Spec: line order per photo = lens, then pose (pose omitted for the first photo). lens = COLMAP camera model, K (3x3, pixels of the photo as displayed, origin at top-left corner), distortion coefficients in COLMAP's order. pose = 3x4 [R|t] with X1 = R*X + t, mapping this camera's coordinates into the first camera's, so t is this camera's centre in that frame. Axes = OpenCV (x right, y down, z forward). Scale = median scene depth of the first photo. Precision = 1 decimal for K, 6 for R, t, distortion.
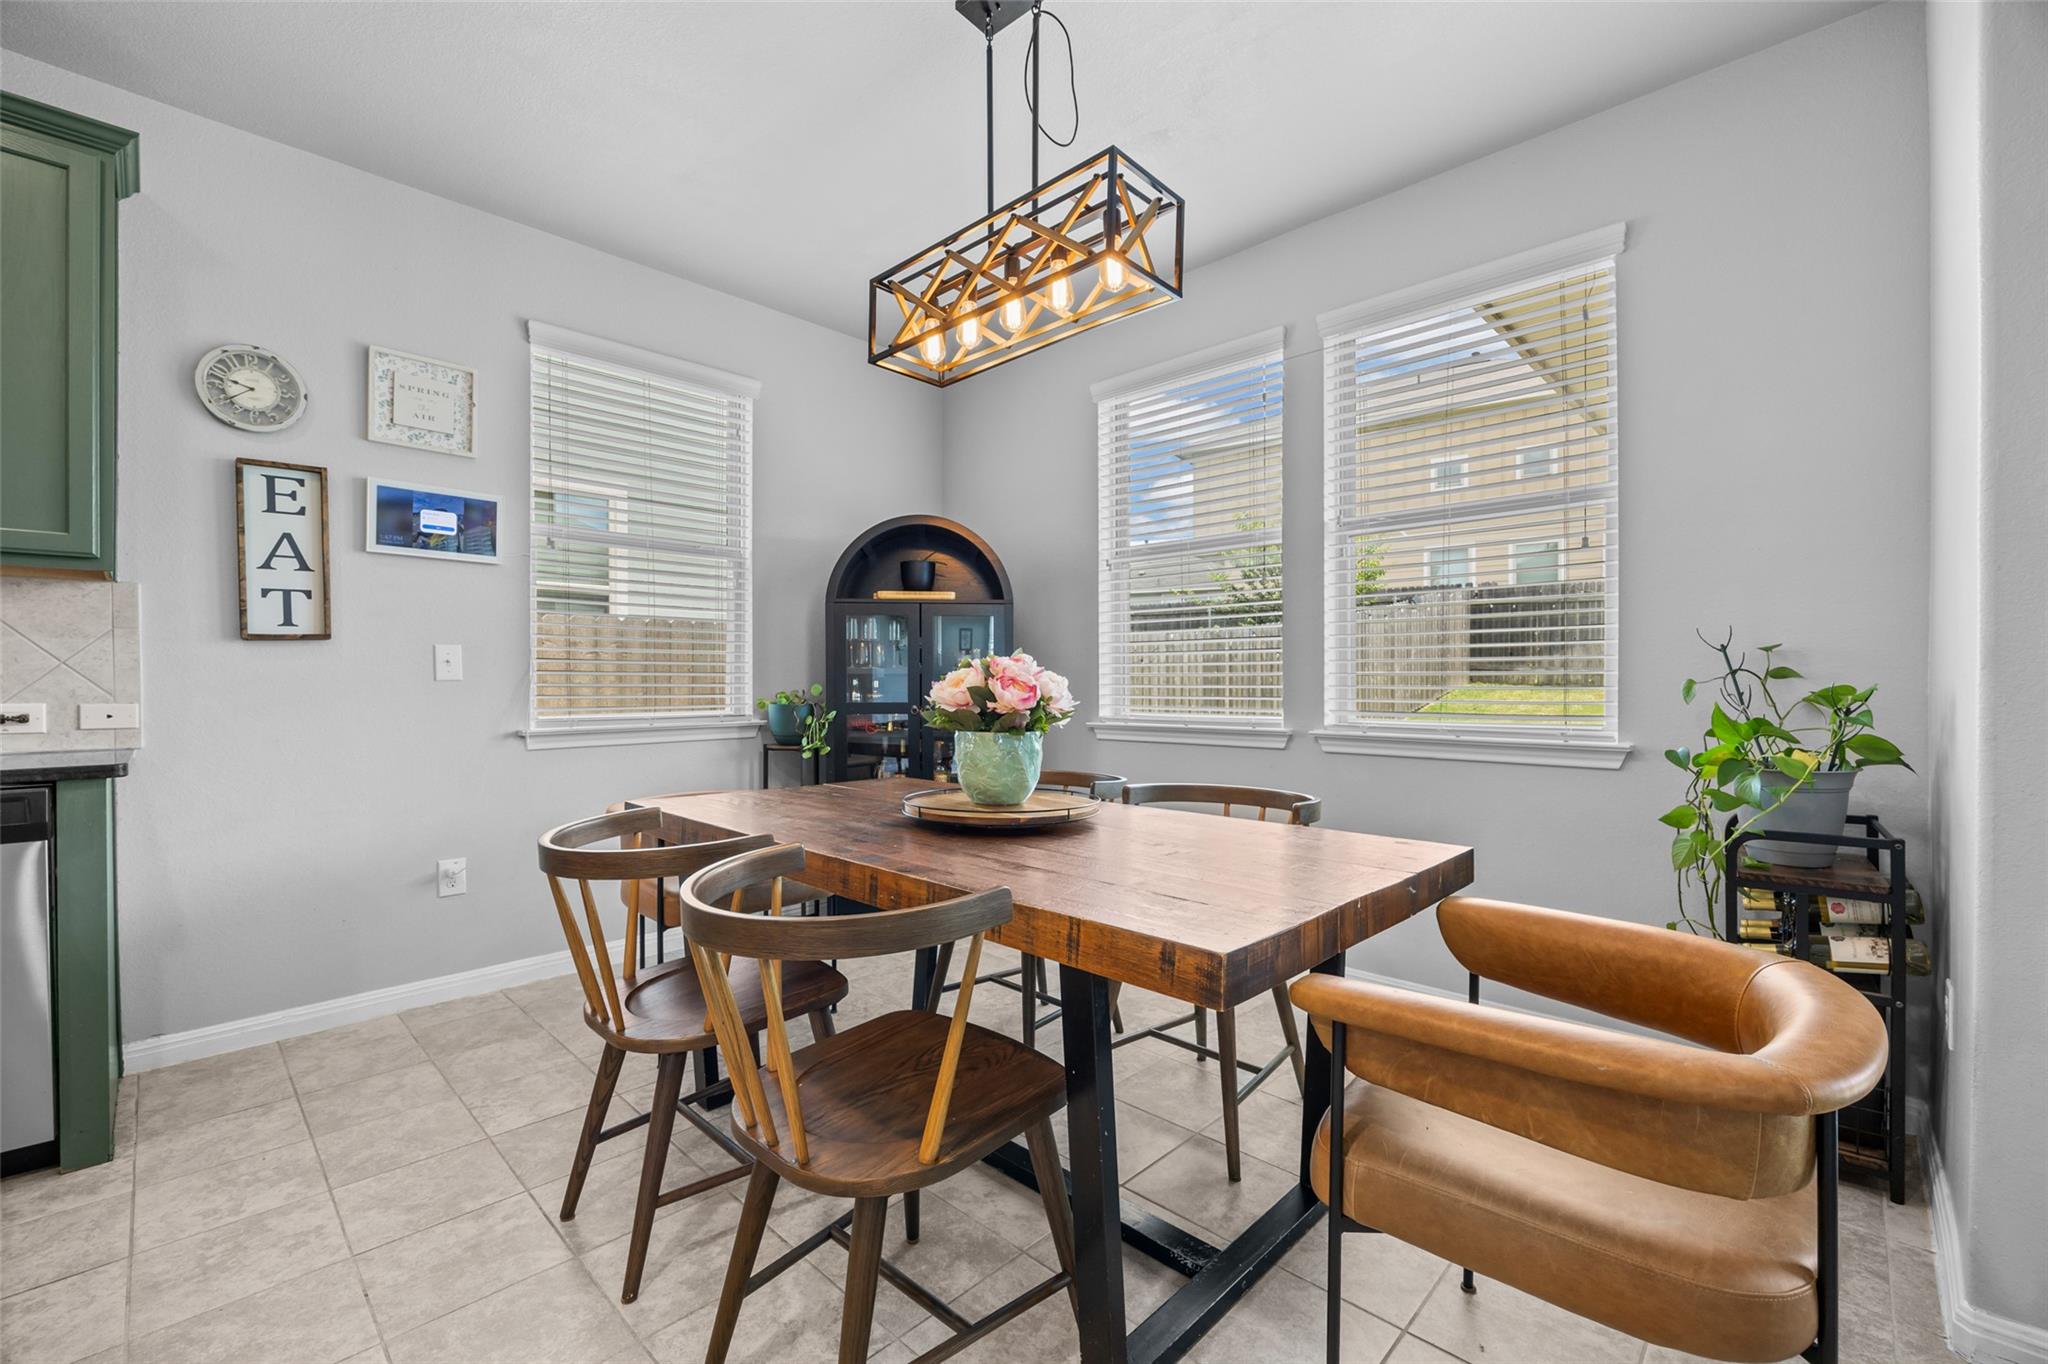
lens RADIAL K [[851.7, 0, 1015.6], [0, 851.7, 686.3], [0, 0, 1]] dist [-0.012923, 0.000434]
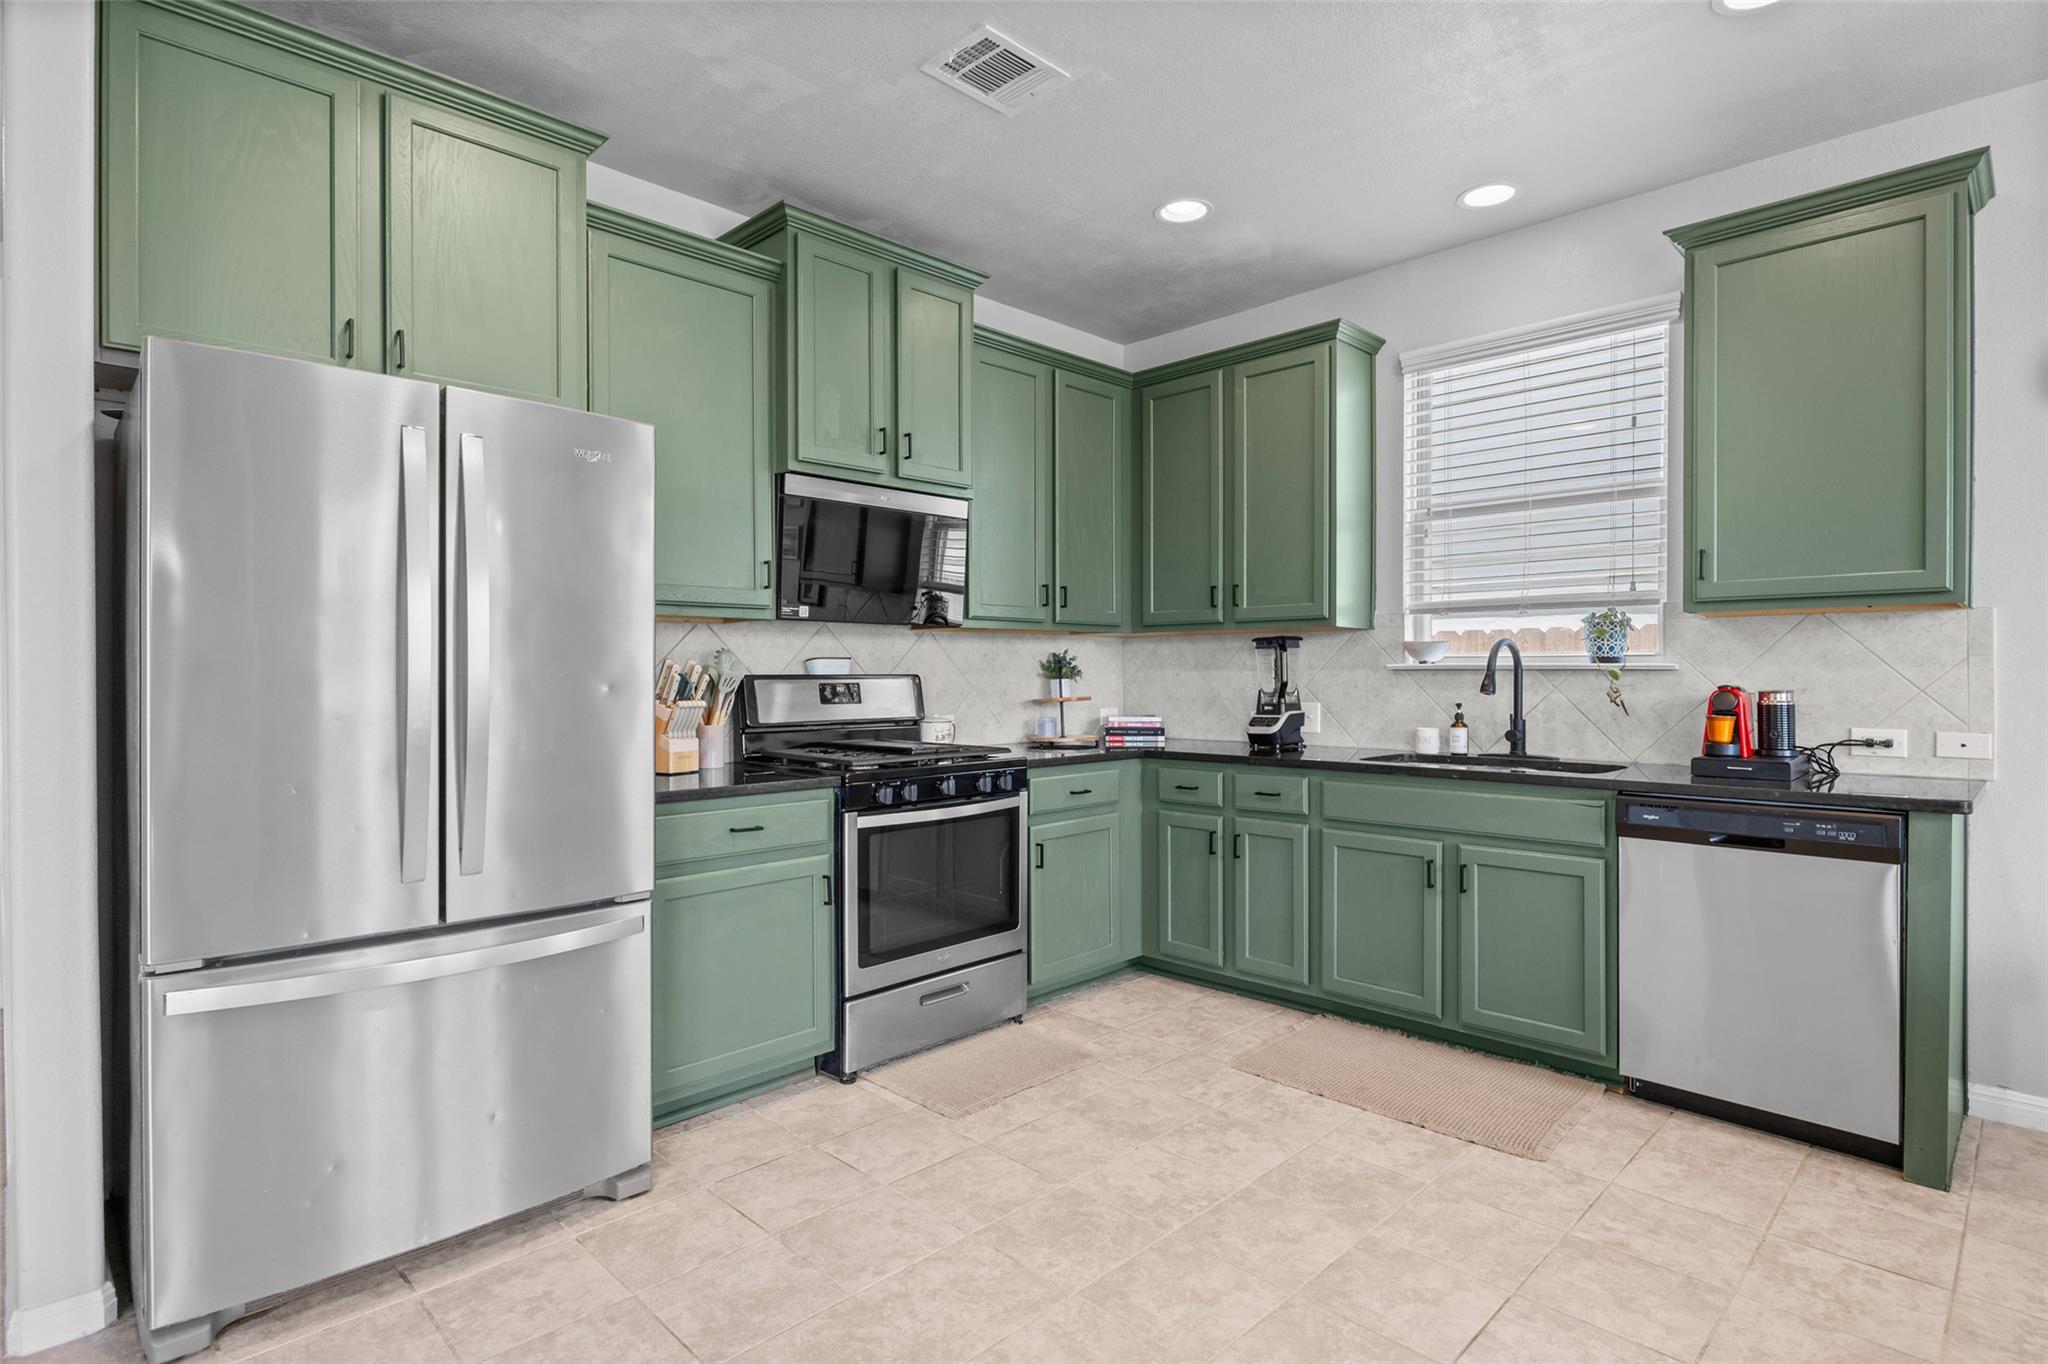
lens RADIAL K [[1041.4, 0, 1023.1], [0, 1041.4, 679.5], [0, 0, 1]] dist [-0.004882, -0.002644]
pose [[-0.013771, 0.013520, -0.999814, 0.154875], [-0.003344, 0.999902, 0.013567, -0.056956], [0.999900, 0.003530, -0.013724, -0.089613]]
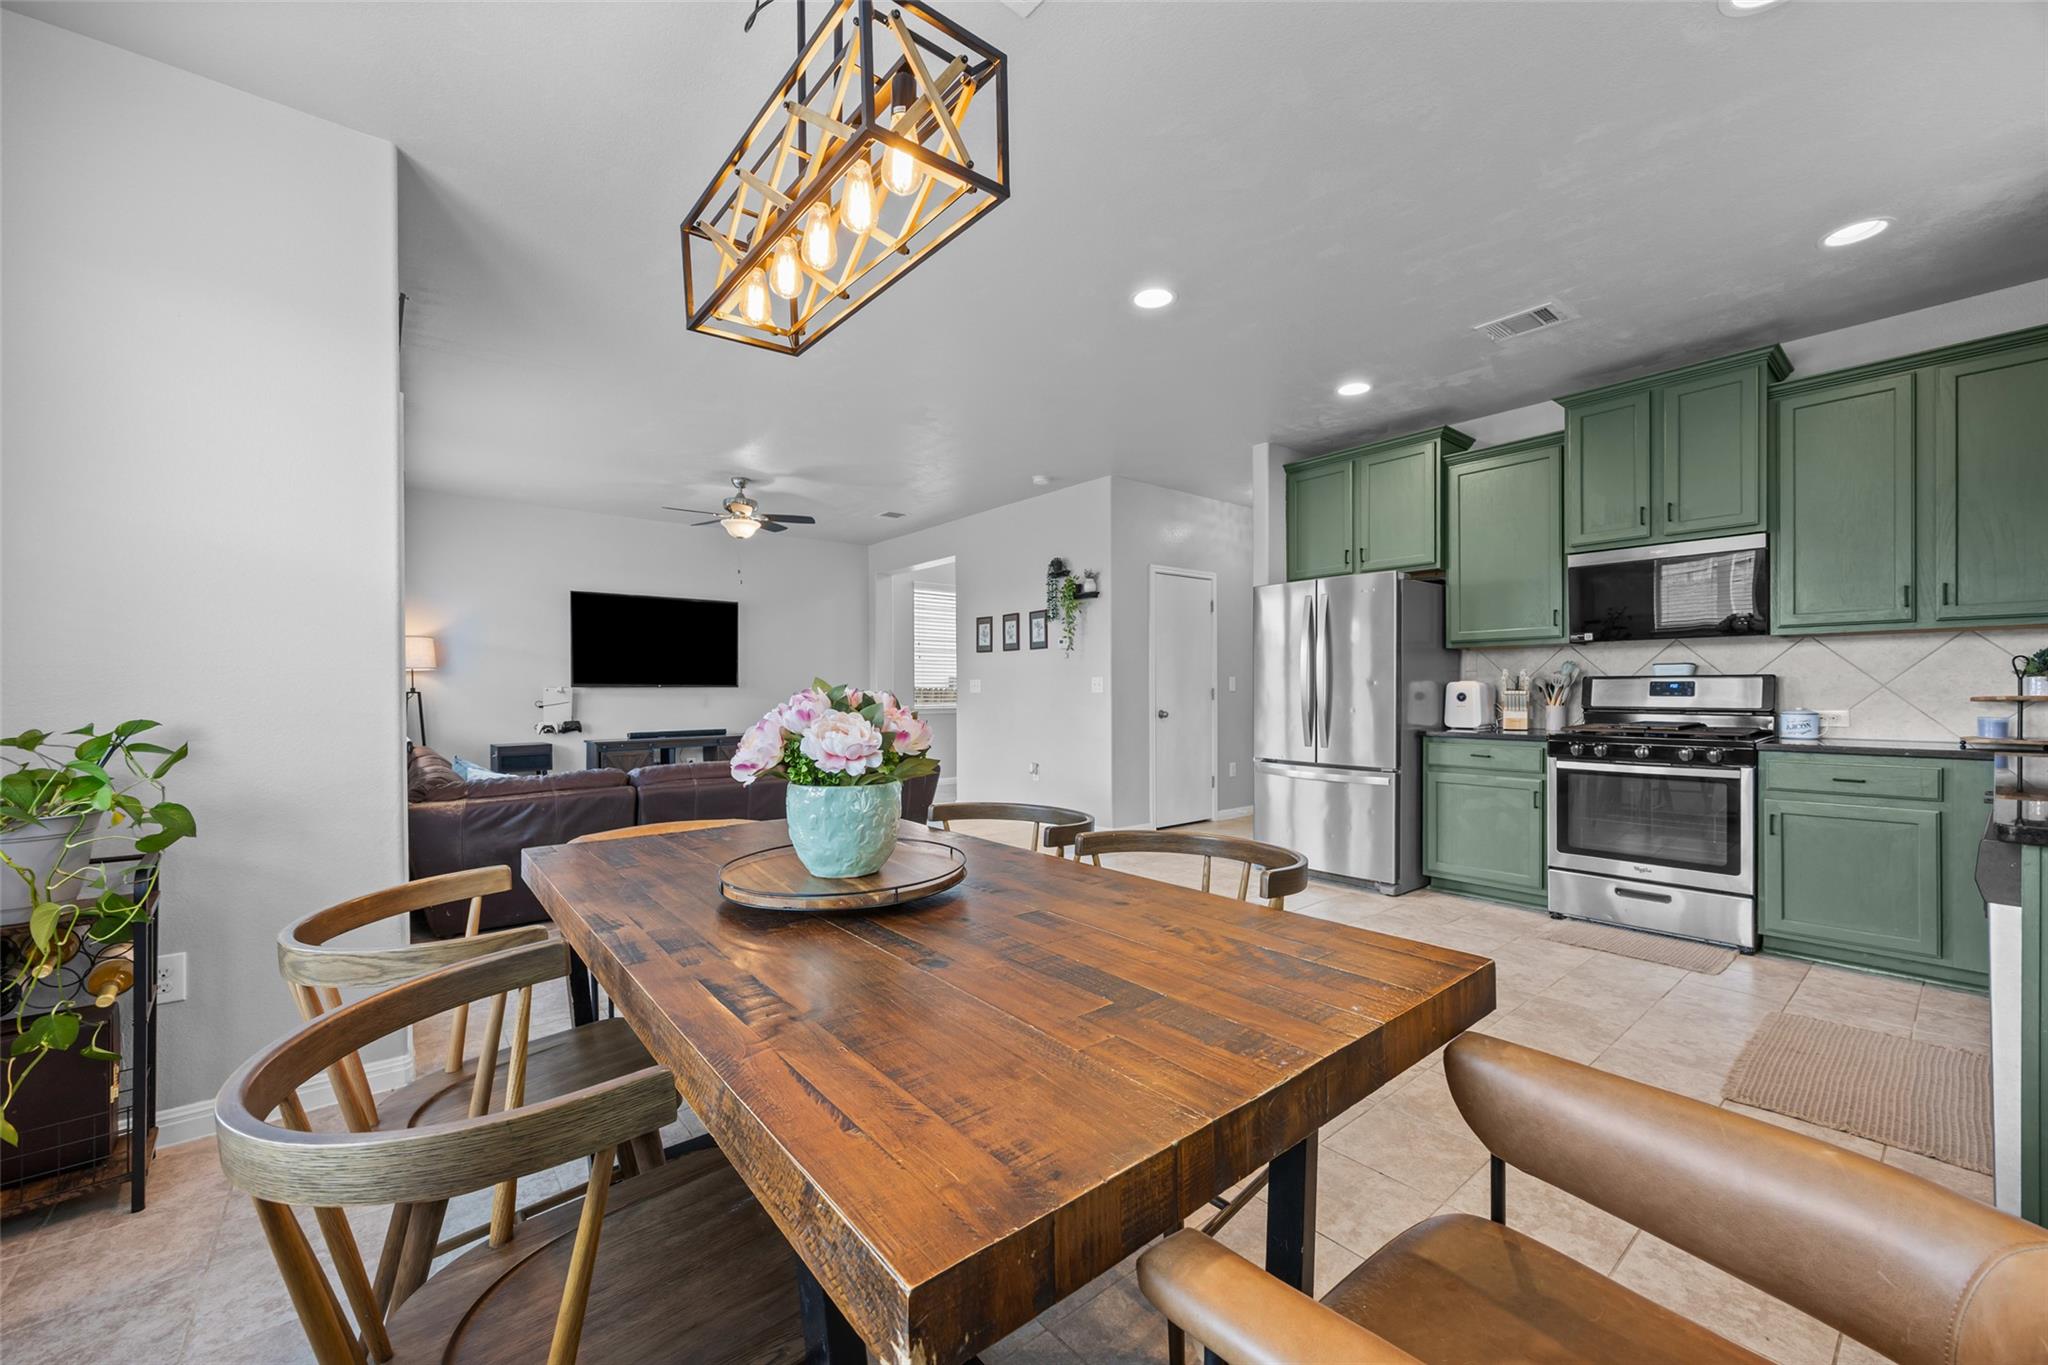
lens RADIAL K [[788.0, 0, 1019.6], [0, 788.0, 687.8], [0, 0, 1]] dist [0.001120, 0.000410]
pose [[-0.993807, 0.007485, 0.110865, -0.151879], [0.007704, 0.999969, 0.001548, -0.033803], [-0.110850, 0.002393, -0.993834, 1.196539]]
